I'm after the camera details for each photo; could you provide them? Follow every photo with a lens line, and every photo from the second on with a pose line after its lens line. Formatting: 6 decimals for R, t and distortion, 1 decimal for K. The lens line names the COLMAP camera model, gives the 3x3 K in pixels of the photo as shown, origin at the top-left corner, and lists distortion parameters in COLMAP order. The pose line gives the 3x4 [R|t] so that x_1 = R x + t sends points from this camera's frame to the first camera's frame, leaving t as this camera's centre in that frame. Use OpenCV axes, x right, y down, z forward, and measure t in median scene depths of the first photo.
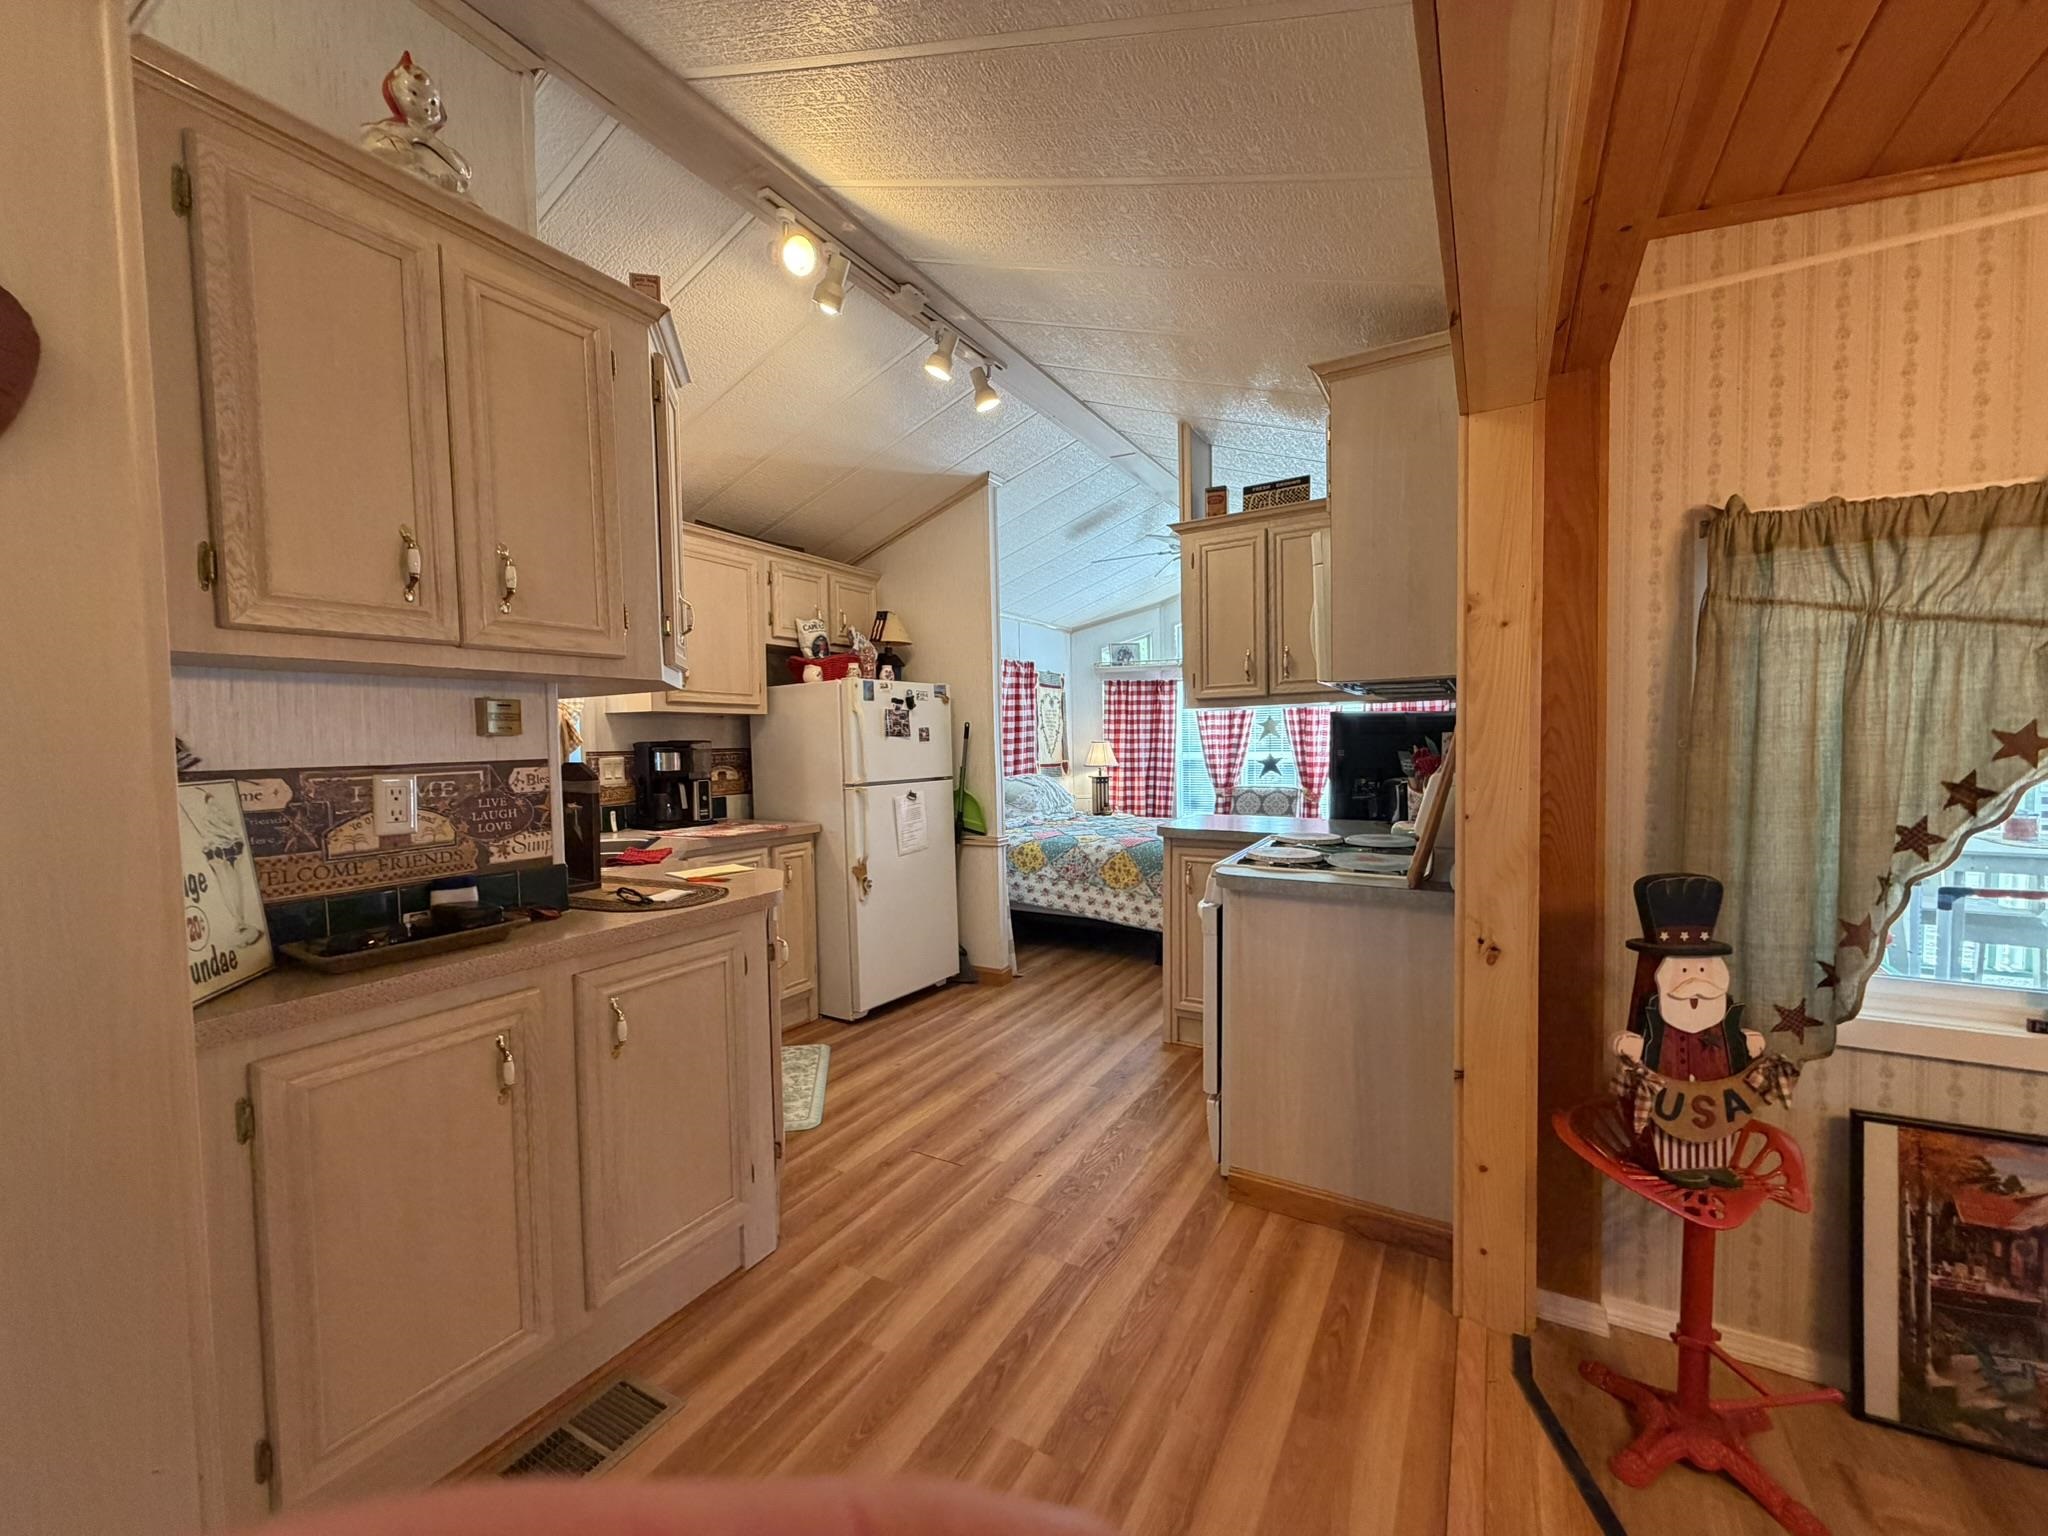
lens RADIAL K [[816.8, 0, 1019.3], [0, 816.8, 774.8], [0, 0, 1]] dist [-0.000170, 0.000313]
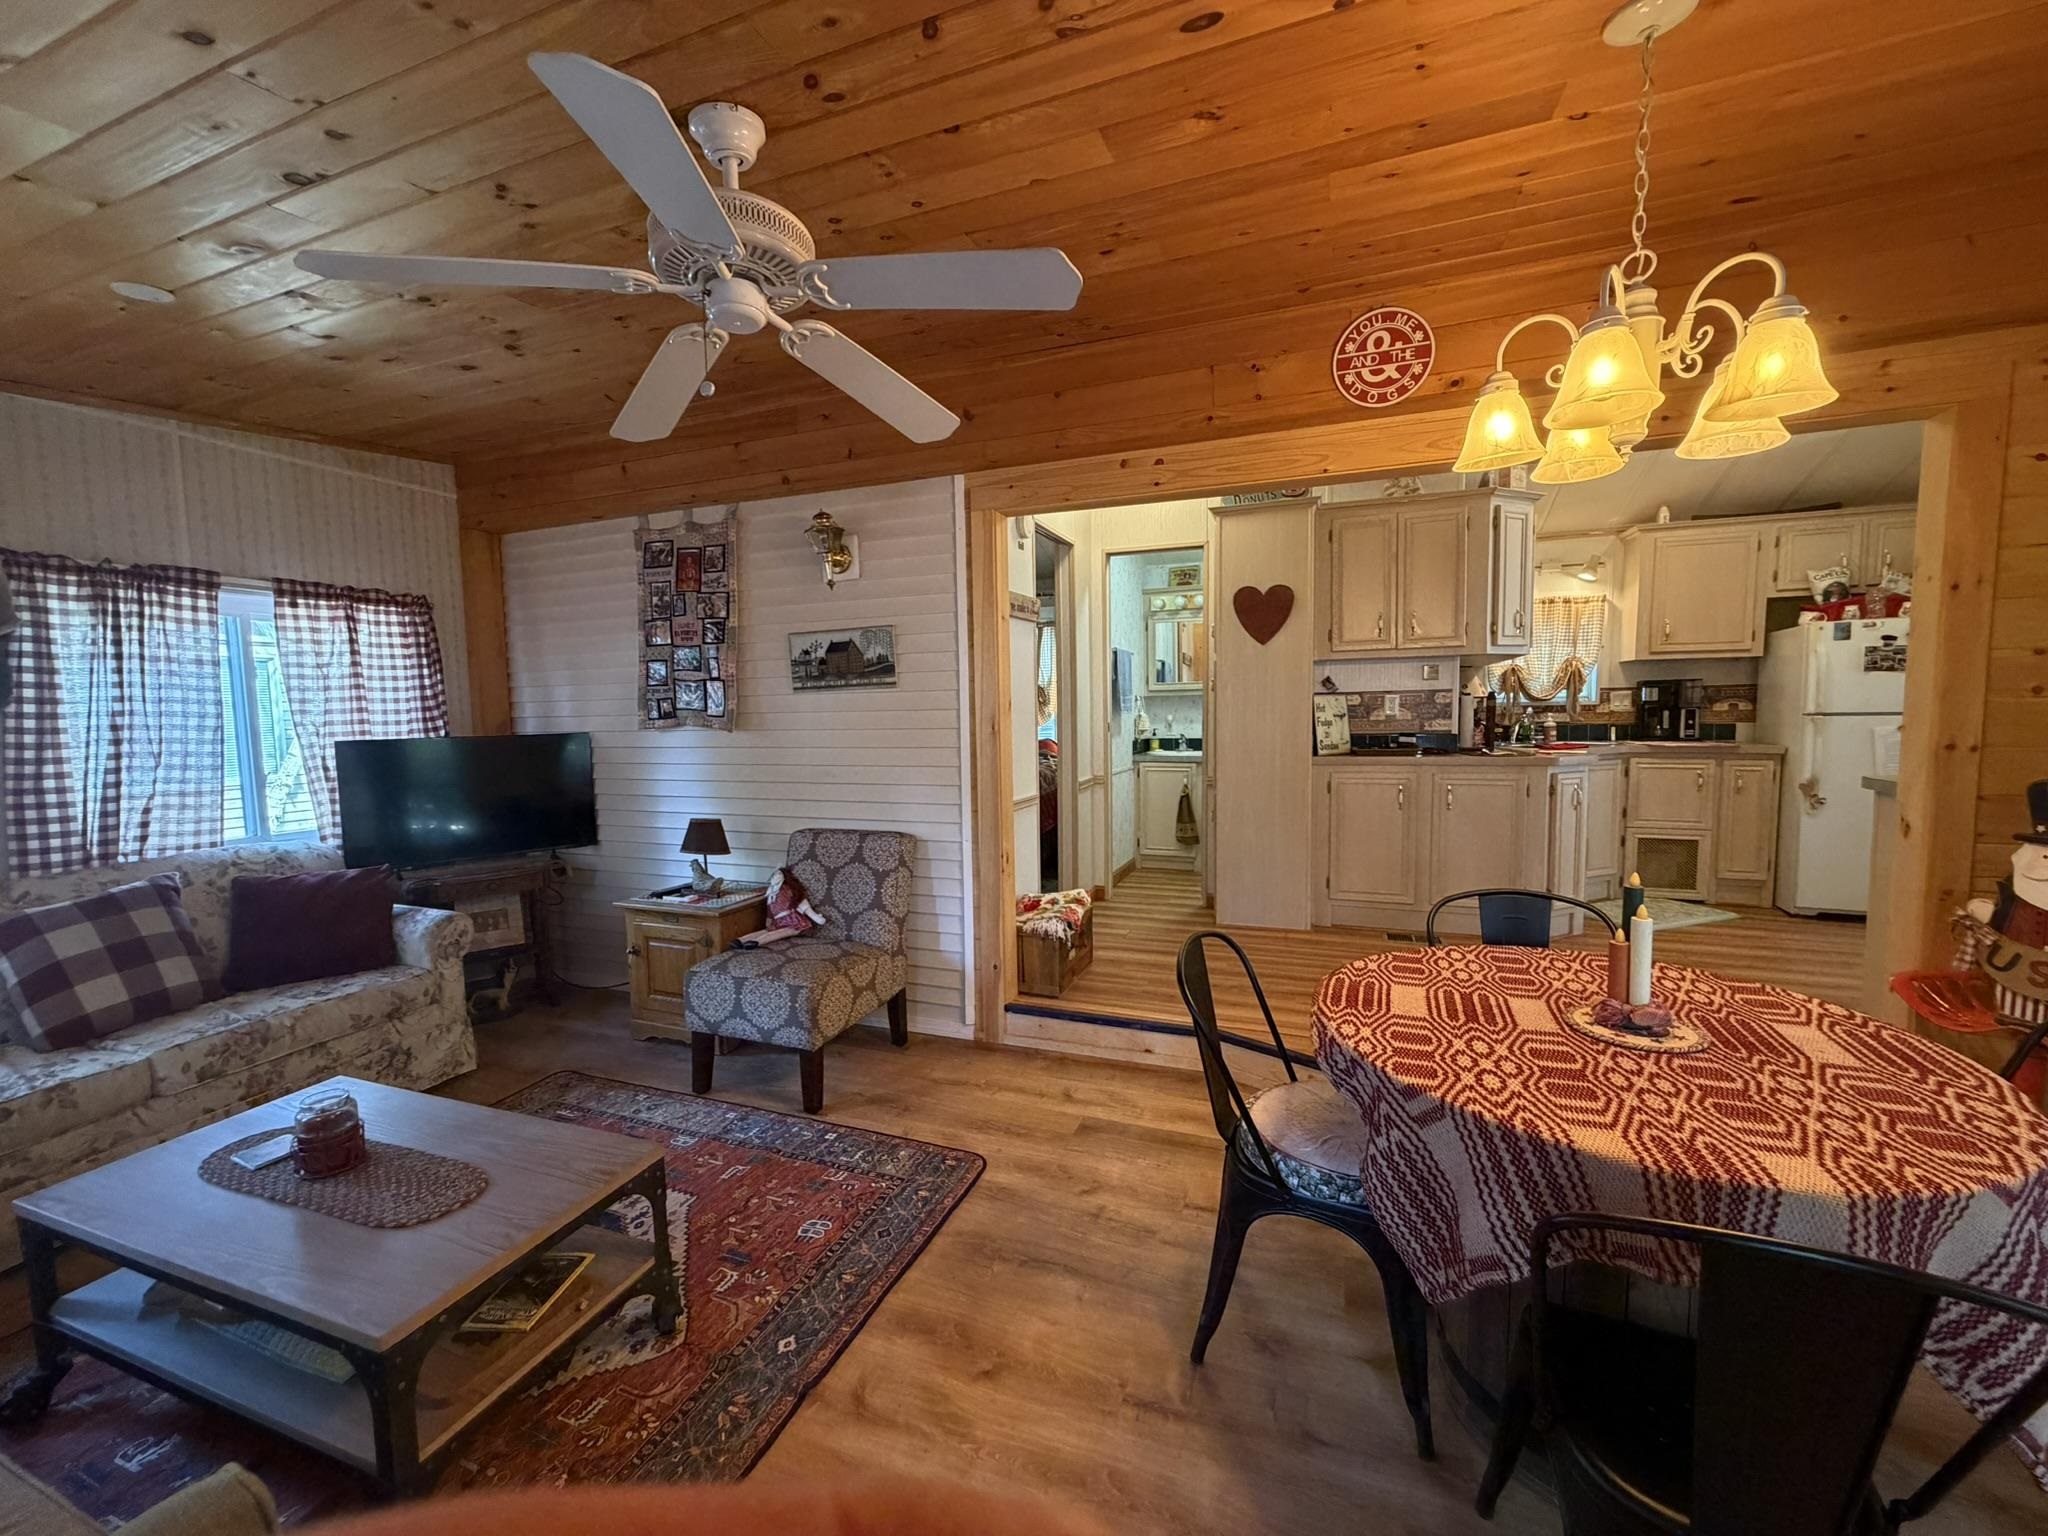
lens RADIAL K [[816.8, 0, 1020.1], [0, 816.8, 774.1], [0, 0, 1]] dist [-0.000170, 0.000313]
pose [[0.151673, 0.093808, -0.983969, 0.758849], [-0.027536, 0.995501, 0.090663, 0.022128], [0.988047, 0.013343, 0.153574, -0.289424]]
